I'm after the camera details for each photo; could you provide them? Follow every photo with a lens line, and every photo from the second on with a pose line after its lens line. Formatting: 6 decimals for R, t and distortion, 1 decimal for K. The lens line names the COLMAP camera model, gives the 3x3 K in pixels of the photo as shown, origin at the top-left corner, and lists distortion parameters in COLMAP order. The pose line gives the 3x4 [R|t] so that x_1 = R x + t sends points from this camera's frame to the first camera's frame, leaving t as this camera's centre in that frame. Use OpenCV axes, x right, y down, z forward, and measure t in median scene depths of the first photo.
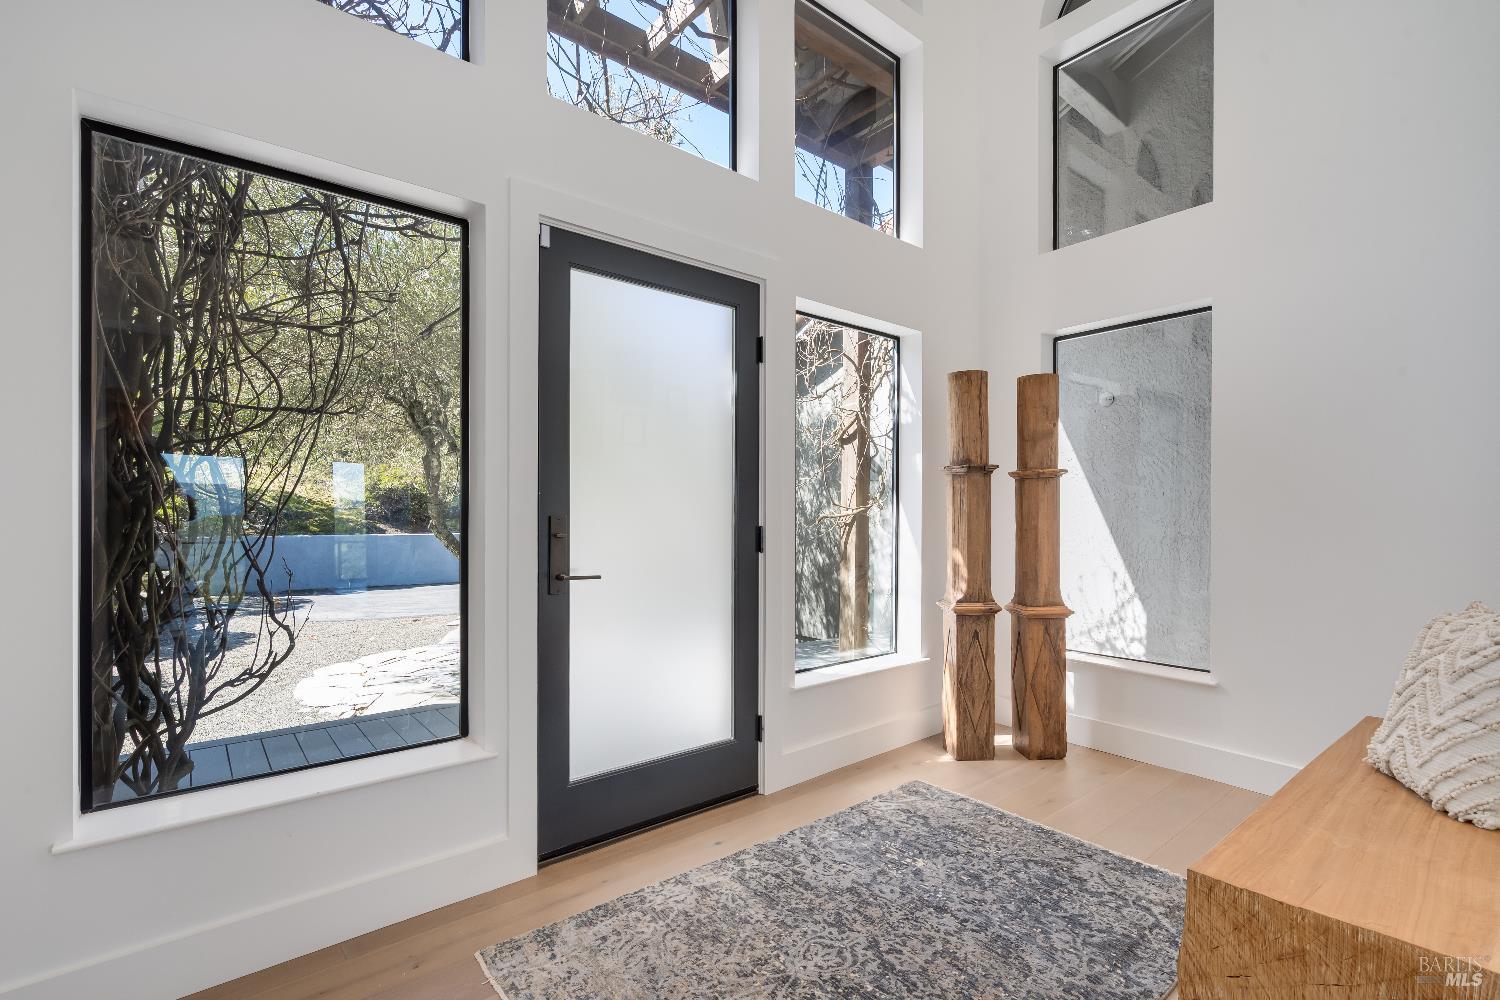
lens RADIAL K [[692.6, 0, 733.4], [0, 692.6, 513.0], [0, 0, 1]] dist [-0.005196, 0.001800]
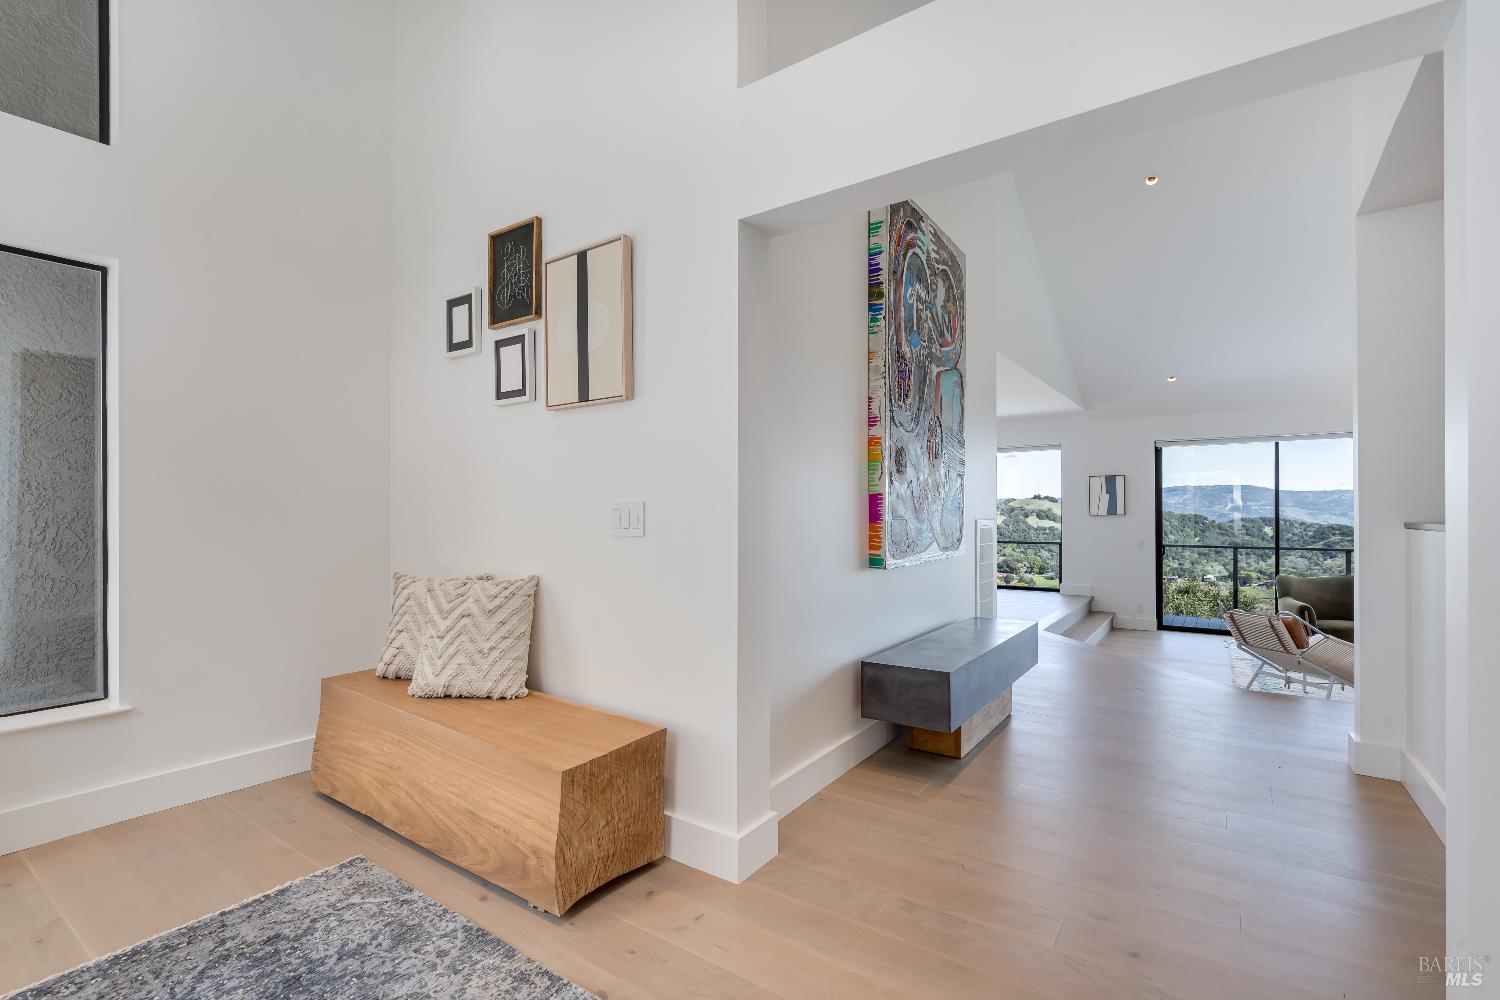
lens RADIAL K [[692.6, 0, 759.4], [0, 692.6, 511.8], [0, 0, 1]] dist [-0.005196, 0.001800]
pose [[-0.297661, -0.002826, 0.954667, -0.529847], [0.004038, 0.999983, 0.004219, -0.000613], [-0.954663, 0.005111, -0.297645, 0.721834]]
